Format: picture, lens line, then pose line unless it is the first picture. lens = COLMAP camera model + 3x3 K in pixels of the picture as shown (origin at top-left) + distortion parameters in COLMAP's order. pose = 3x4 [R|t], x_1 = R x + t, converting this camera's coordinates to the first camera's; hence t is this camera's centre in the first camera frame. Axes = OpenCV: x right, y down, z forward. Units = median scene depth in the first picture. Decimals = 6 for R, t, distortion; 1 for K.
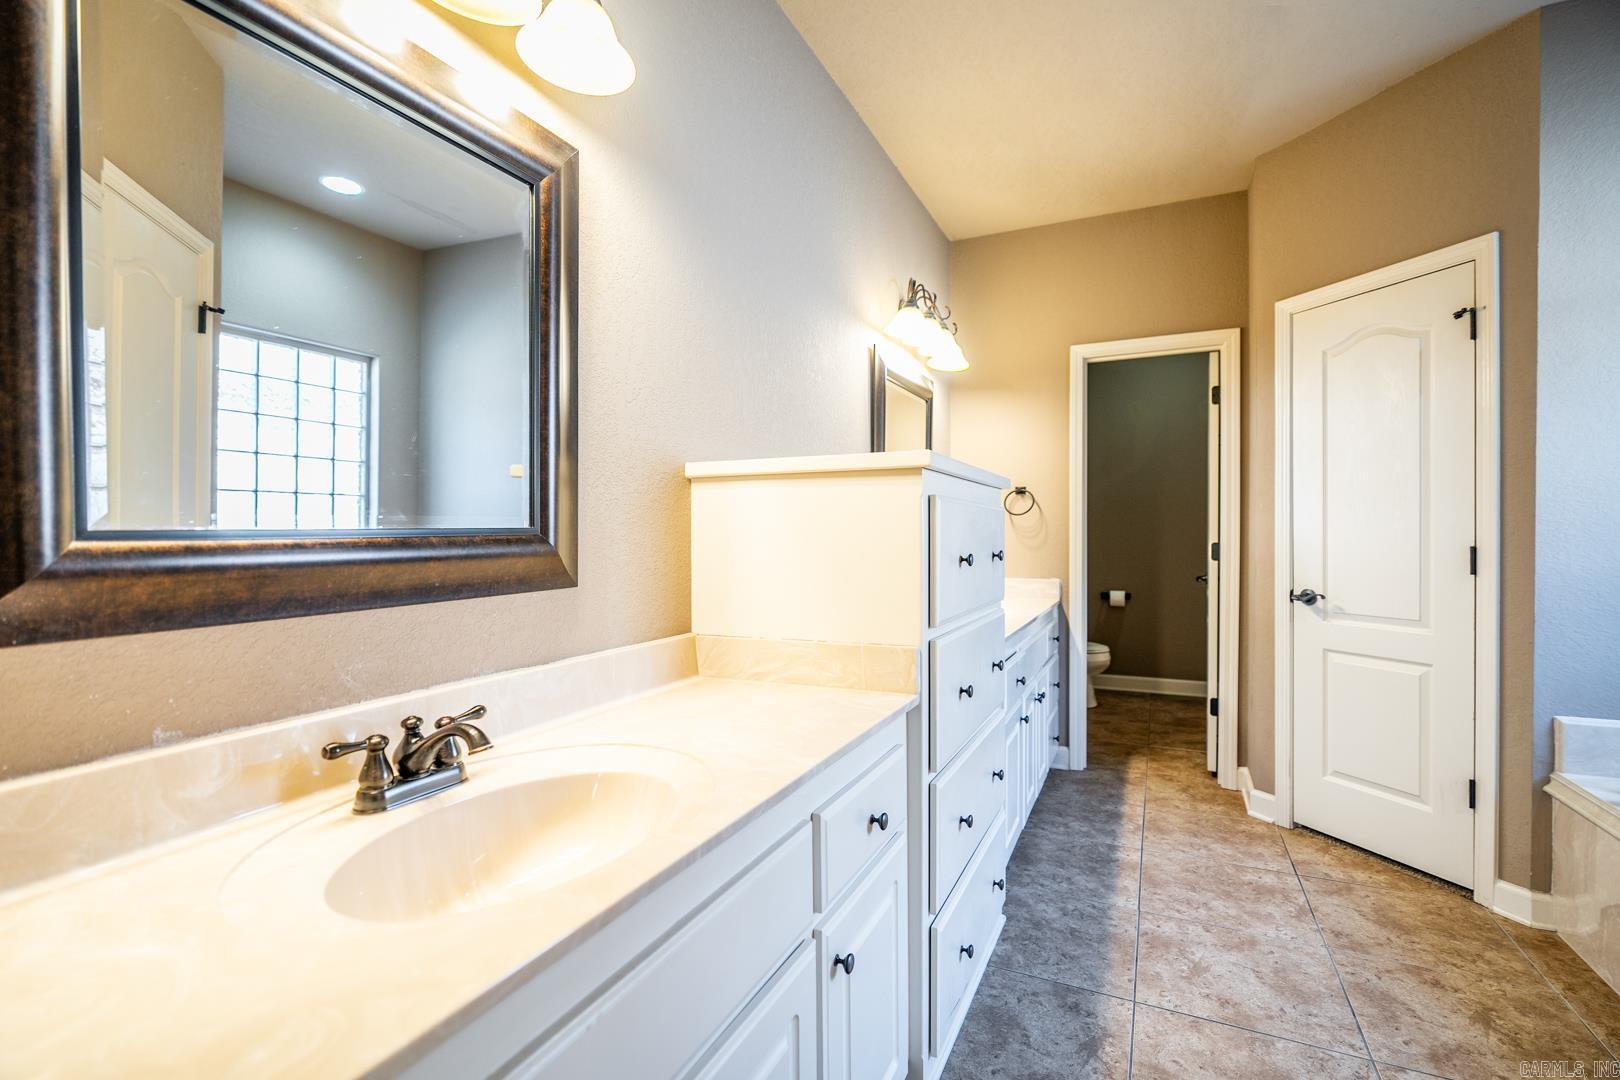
lens RADIAL K [[738.0, 0, 802.1], [0, 738.0, 537.7], [0, 0, 1]] dist [-0.011200, 0.003075]
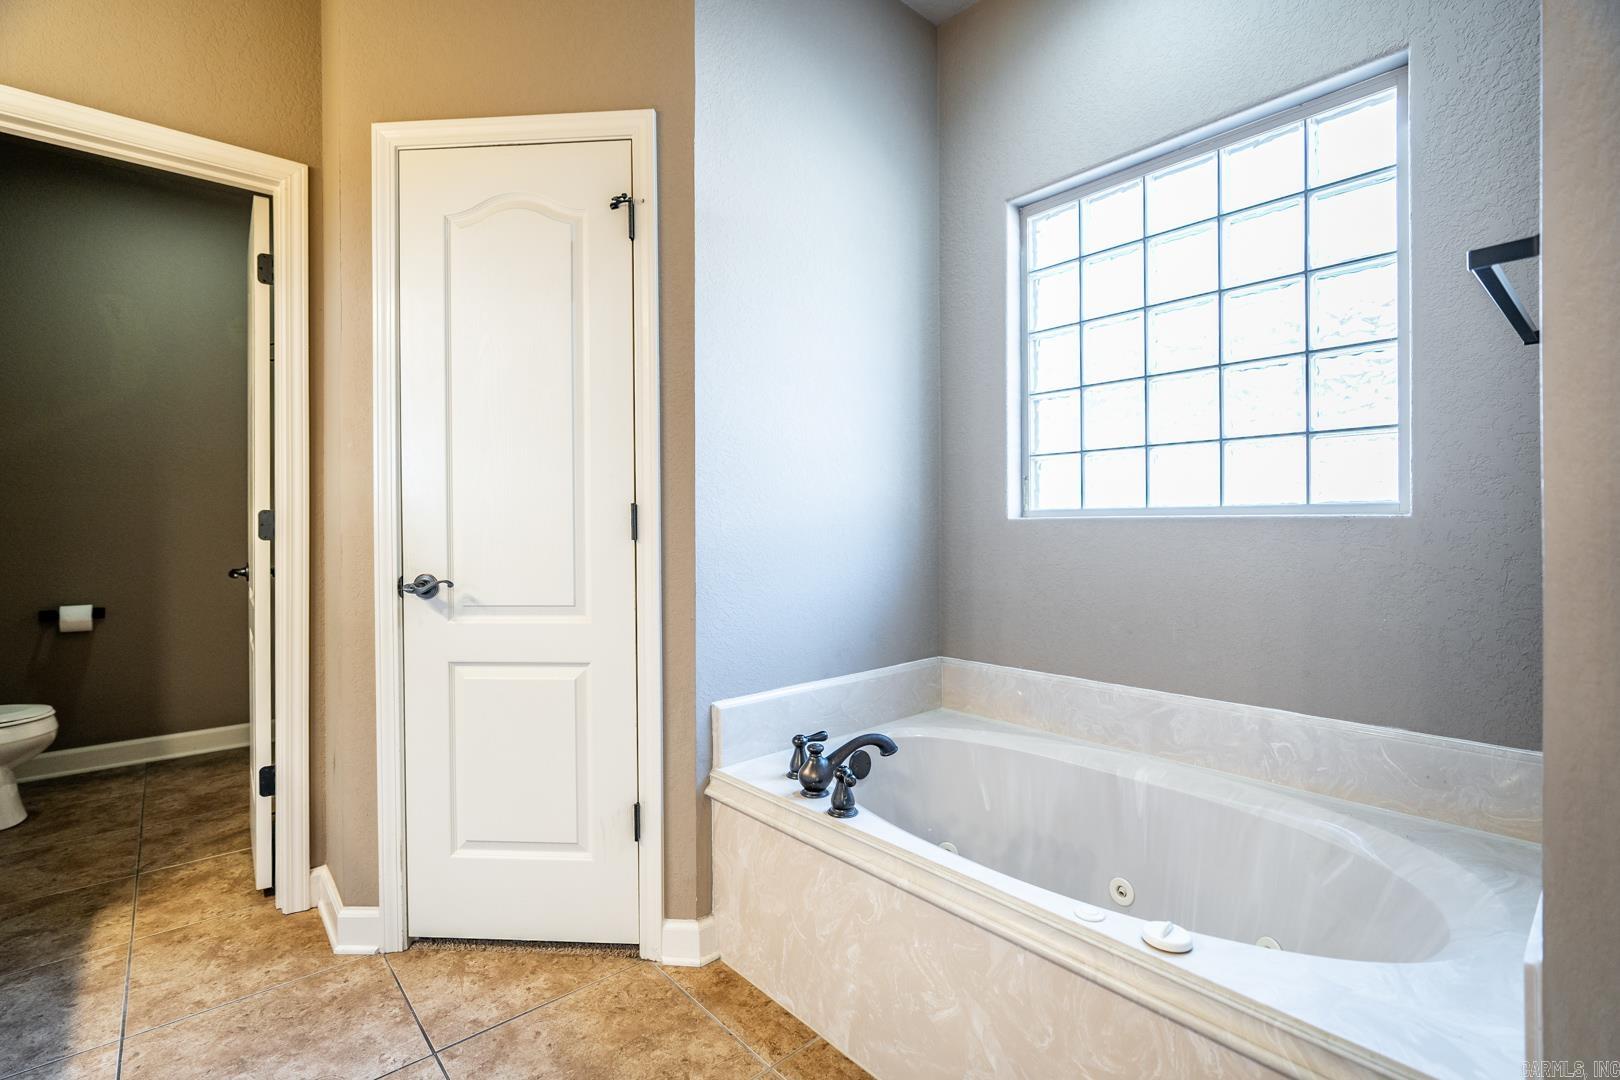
lens RADIAL K [[738.0, 0, 809.6], [0, 738.0, 529.0], [0, 0, 1]] dist [-0.011200, 0.003075]
pose [[0.390340, -0.001789, 0.920669, 0.220731], [0.010593, 0.999941, -0.002548, 0.035382], [-0.920610, 0.010747, 0.390336, 0.431493]]
